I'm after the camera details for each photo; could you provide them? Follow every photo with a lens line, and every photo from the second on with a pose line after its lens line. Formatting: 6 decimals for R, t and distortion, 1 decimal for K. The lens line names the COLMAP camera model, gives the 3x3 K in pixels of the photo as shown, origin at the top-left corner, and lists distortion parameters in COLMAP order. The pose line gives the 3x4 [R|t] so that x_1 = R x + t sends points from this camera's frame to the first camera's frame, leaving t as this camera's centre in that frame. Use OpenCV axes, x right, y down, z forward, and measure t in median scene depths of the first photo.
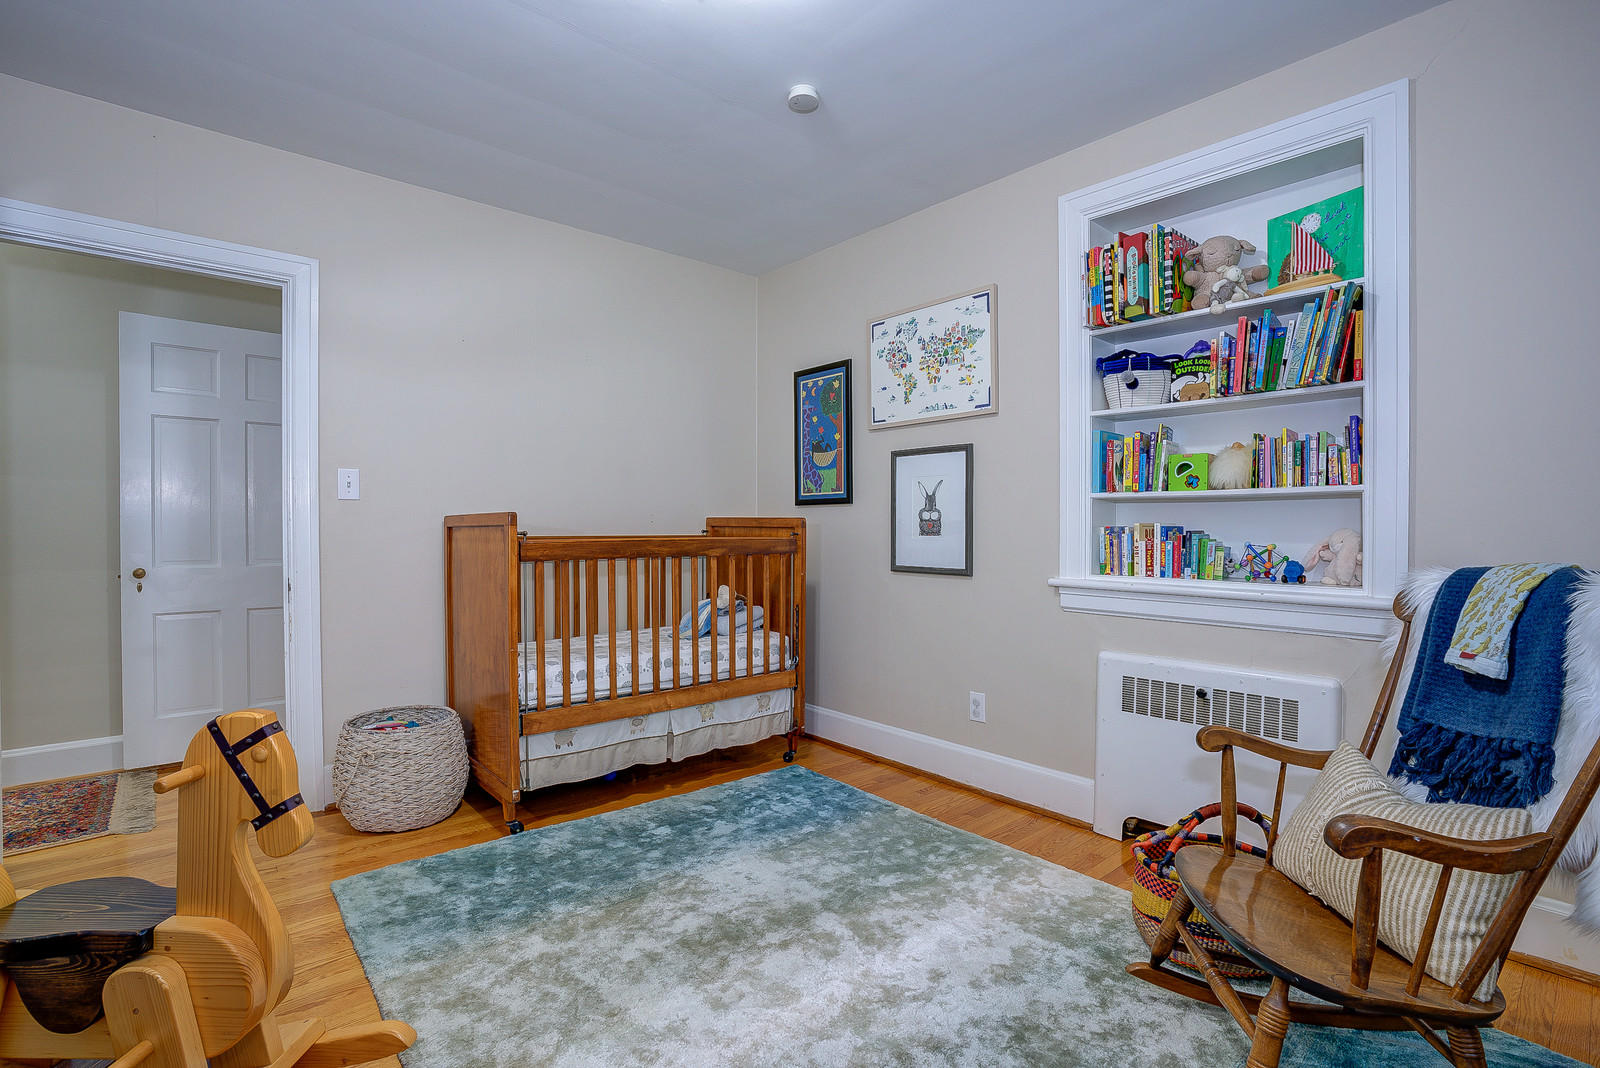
lens RADIAL K [[763.2, 0, 804.5], [0, 763.2, 538.9], [0, 0, 1]] dist [-0.059078, 0.017996]
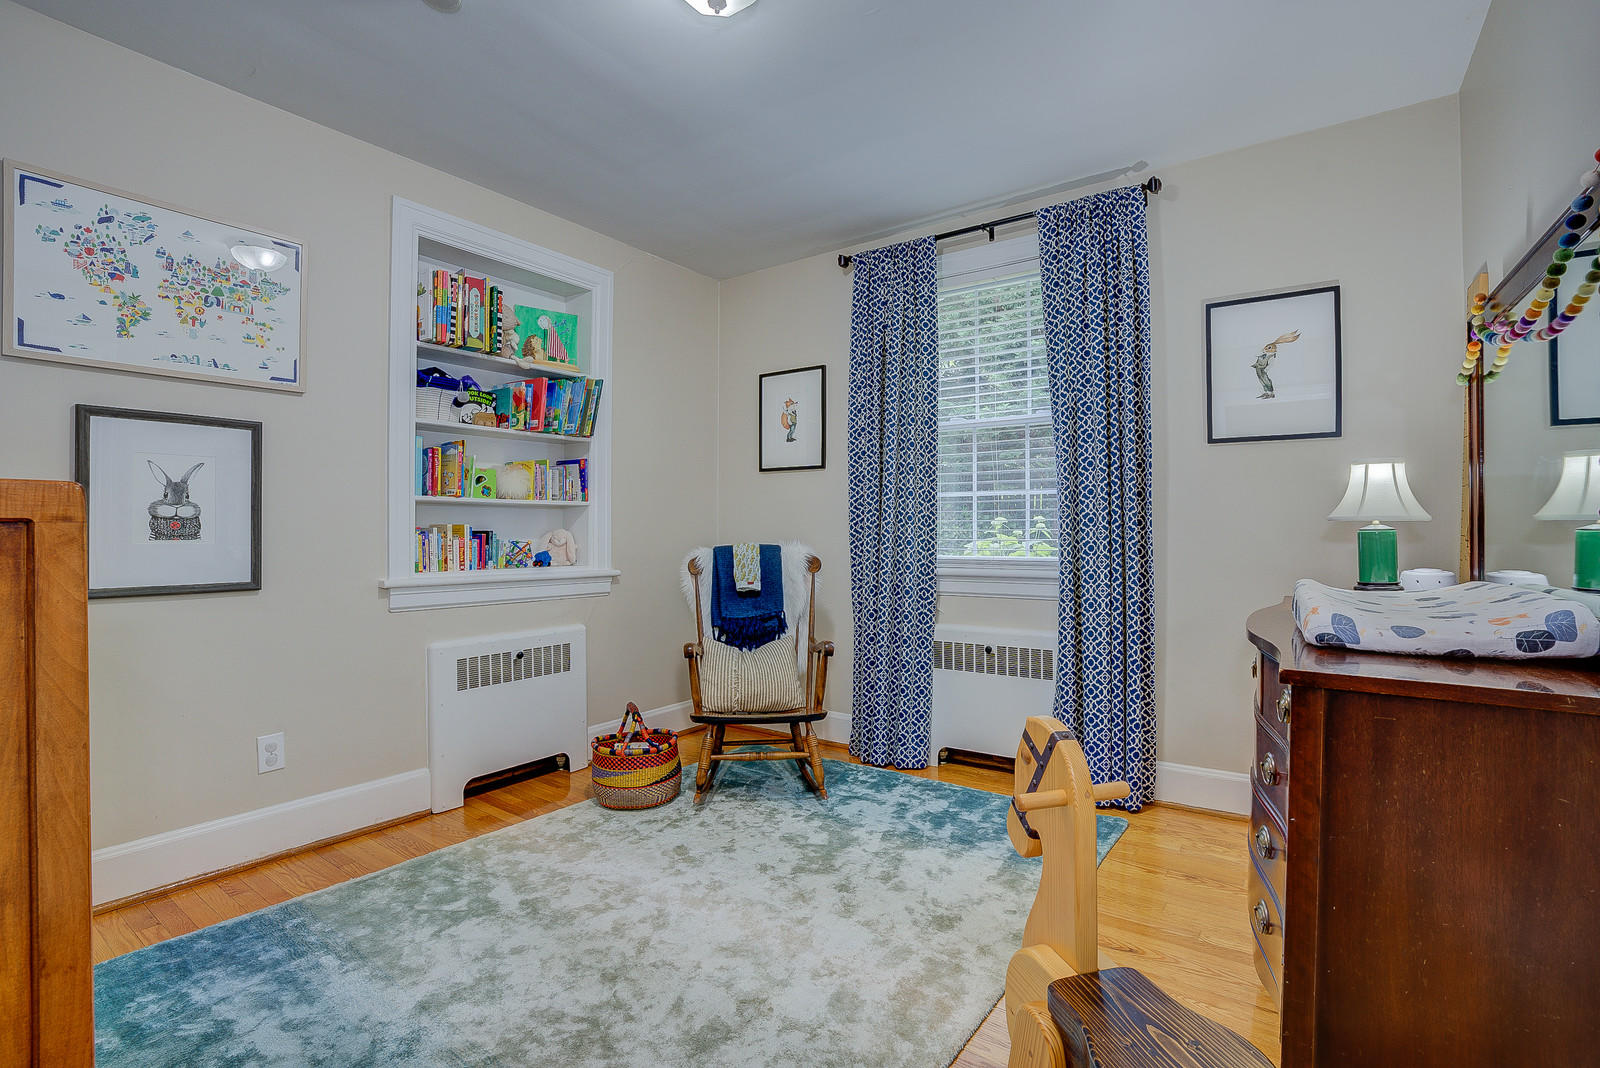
lens RADIAL K [[763.2, 0, 805.1], [0, 763.2, 530.1], [0, 0, 1]] dist [-0.059078, 0.017996]
pose [[-0.242701, -0.000628, 0.970101, -0.758278], [0.016415, 0.999854, 0.004754, -0.008577], [-0.969962, 0.017078, -0.242656, 0.729430]]
